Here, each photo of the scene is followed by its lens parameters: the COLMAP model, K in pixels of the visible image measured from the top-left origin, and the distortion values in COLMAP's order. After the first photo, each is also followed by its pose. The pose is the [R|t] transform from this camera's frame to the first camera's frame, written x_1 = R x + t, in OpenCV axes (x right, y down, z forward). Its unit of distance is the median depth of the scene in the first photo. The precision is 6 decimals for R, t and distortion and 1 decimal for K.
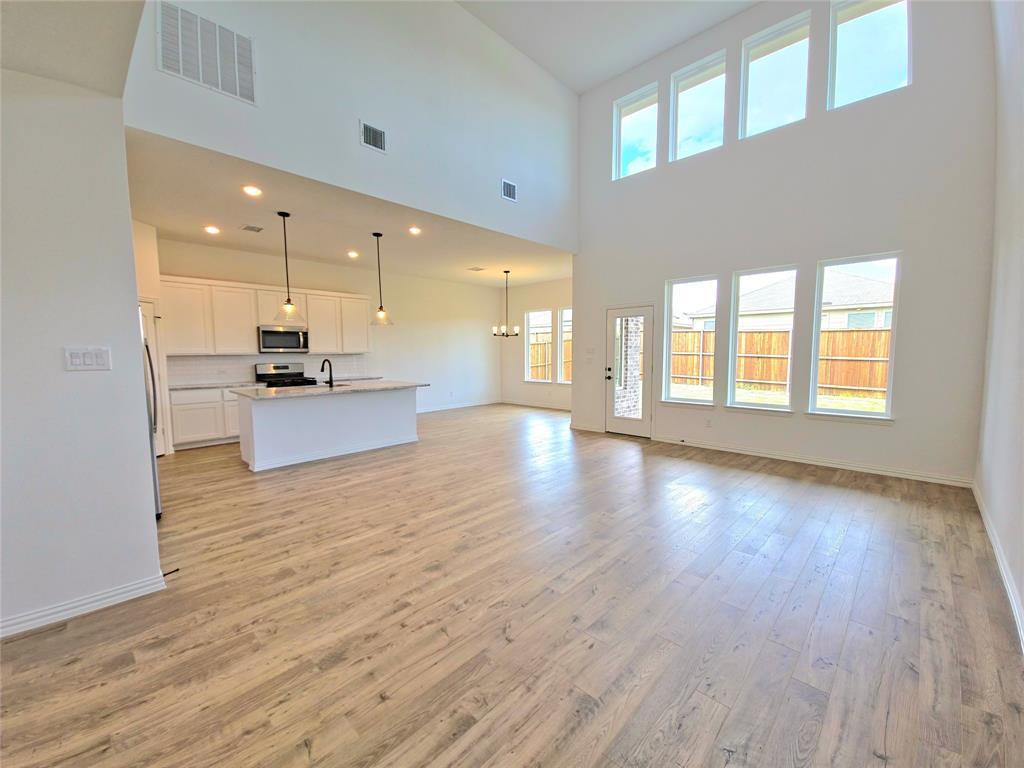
lens RADIAL K [[416.0, 0, 512.1], [0, 416.0, 386.3], [0, 0, 1]] dist [0.014451, -0.006972]
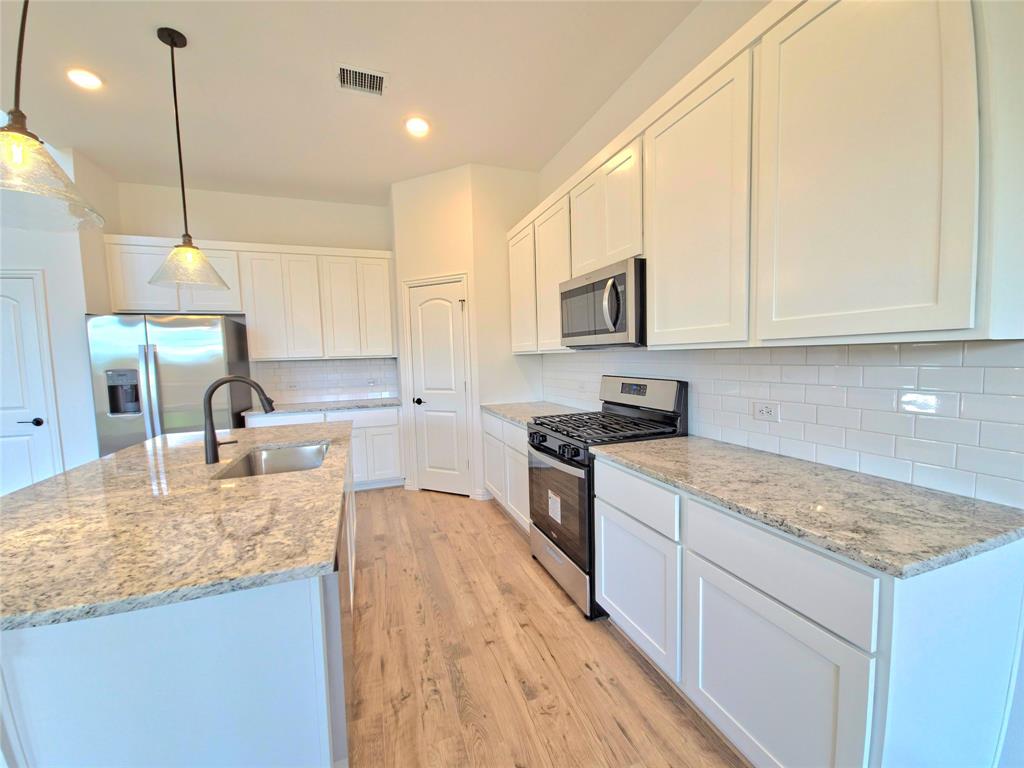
lens RADIAL K [[416.0, 0, 512.1], [0, 416.0, 386.3], [0, 0, 1]] dist [0.014451, -0.006972]
pose [[-0.439456, 0.084874, -0.894245, -0.305482], [-0.042837, 0.992413, 0.115242, -0.129531], [0.897242, 0.088950, -0.432487, 1.643265]]
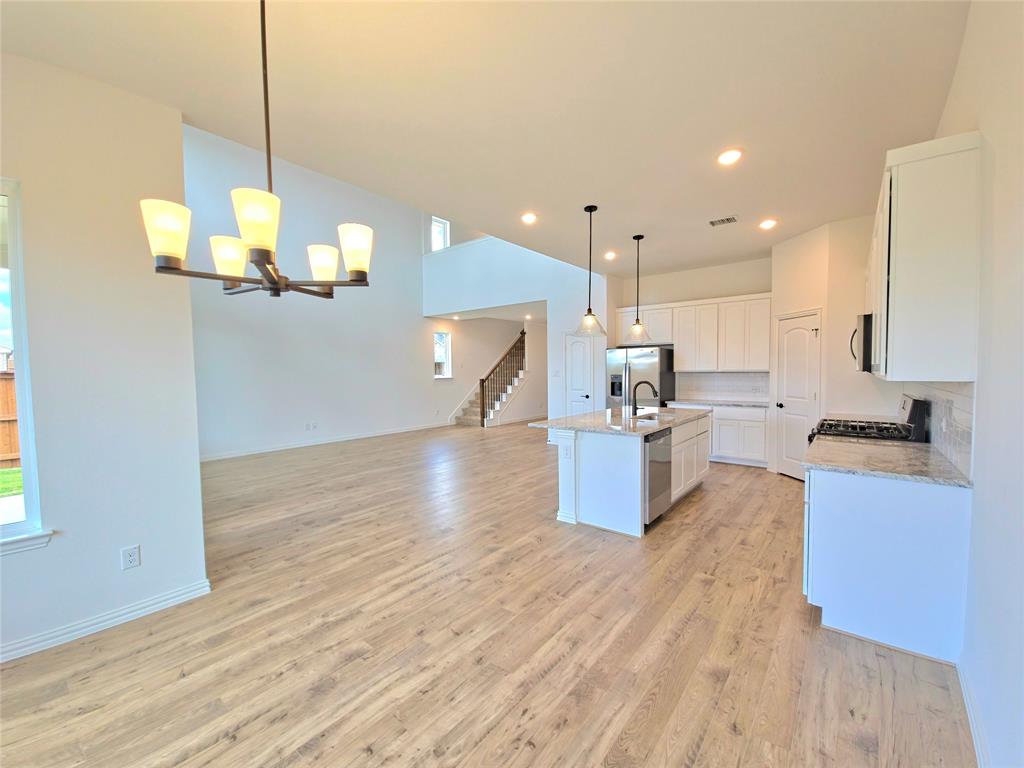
lens RADIAL K [[416.0, 0, 512.1], [0, 416.0, 386.3], [0, 0, 1]] dist [0.014451, -0.006972]
pose [[-0.995827, 0.019725, -0.089104, -0.151753], [0.008530, 0.992207, 0.124311, -0.193806], [0.090861, 0.123032, -0.988234, 2.172183]]
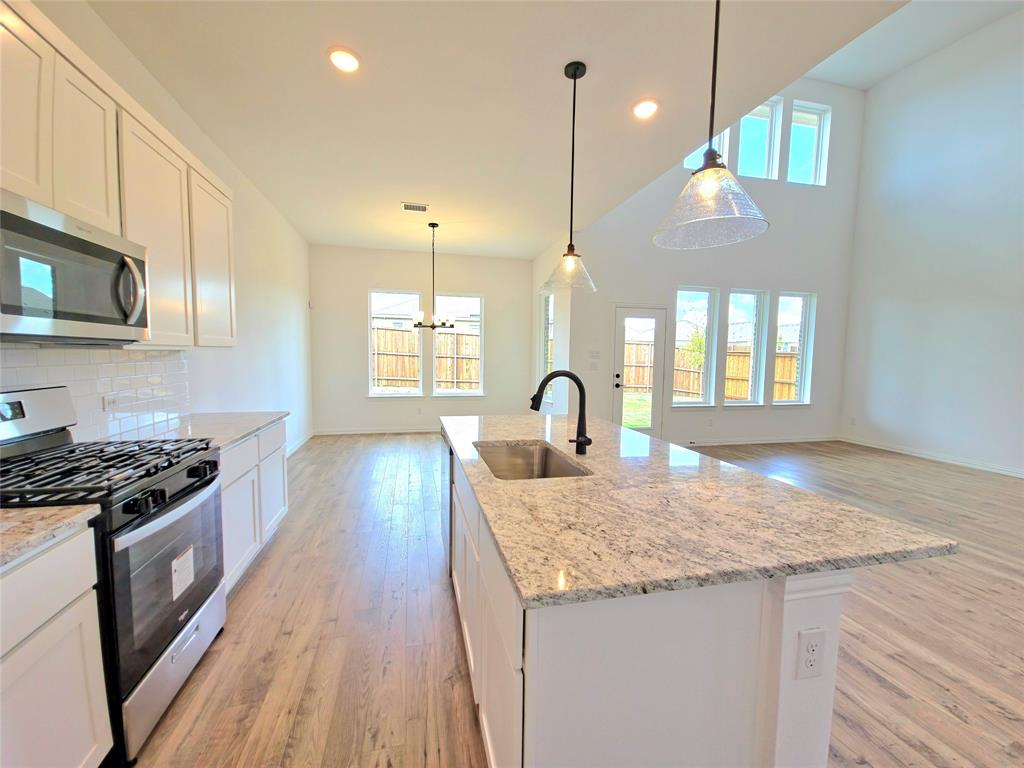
lens RADIAL K [[416.0, 0, 512.1], [0, 416.0, 386.3], [0, 0, 1]] dist [0.014451, -0.006972]
pose [[0.535911, -0.050369, 0.842771, -0.914882], [0.050725, 0.998336, 0.027410, -0.079706], [-0.842749, 0.028060, 0.537575, 1.051782]]
